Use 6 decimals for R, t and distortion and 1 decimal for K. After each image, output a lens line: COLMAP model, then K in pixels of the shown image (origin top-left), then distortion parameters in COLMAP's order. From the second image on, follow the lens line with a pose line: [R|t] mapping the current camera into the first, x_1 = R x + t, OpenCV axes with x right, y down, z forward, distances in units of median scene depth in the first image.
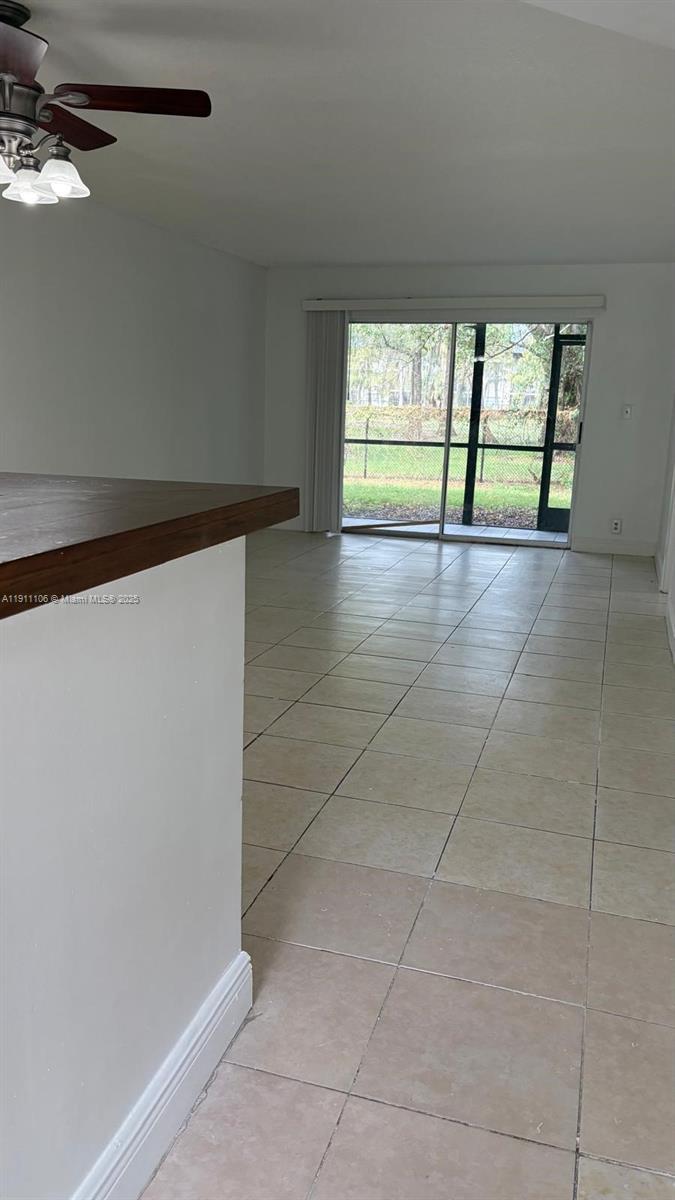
lens RADIAL K [[912.3, 0, 337.5], [0, 912.3, 600.0], [0, 0, 1]] dist [0.076180, -0.118326]
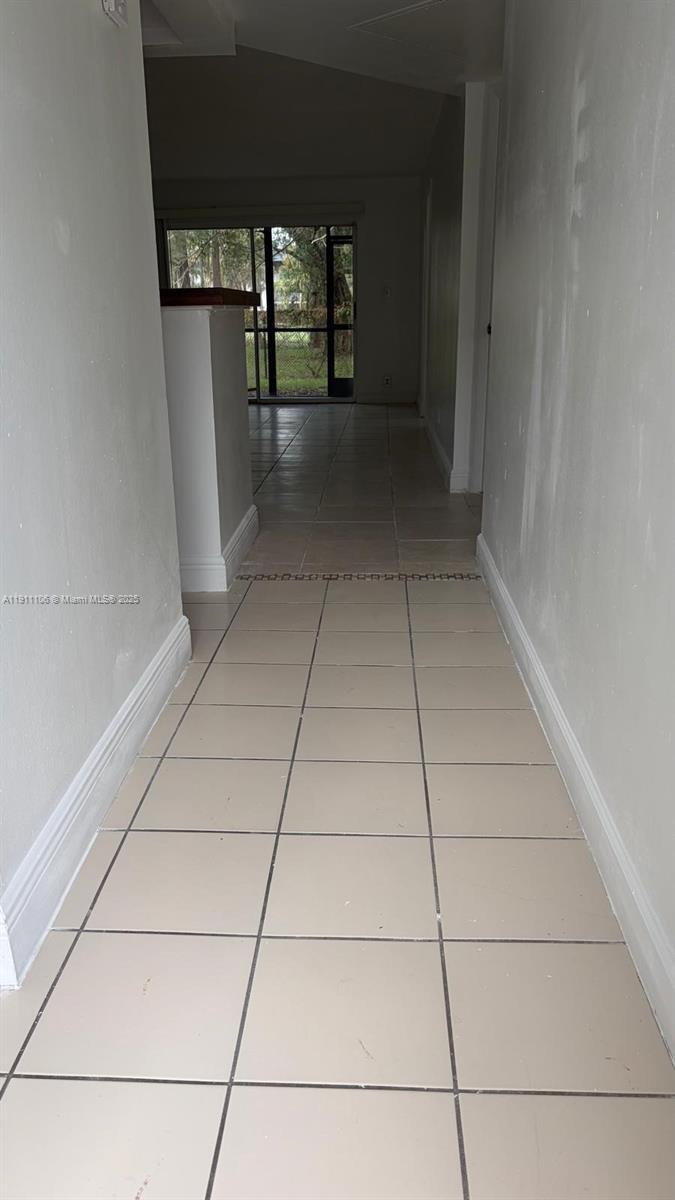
lens RADIAL K [[912.3, 0, 337.5], [0, 912.3, 600.0], [0, 0, 1]] dist [0.076180, -0.118326]
pose [[0.969866, -0.110980, 0.216894, -0.081001], [0.089978, 0.990452, 0.104446, 0.075369], [-0.226415, -0.081783, 0.970591, -0.268367]]
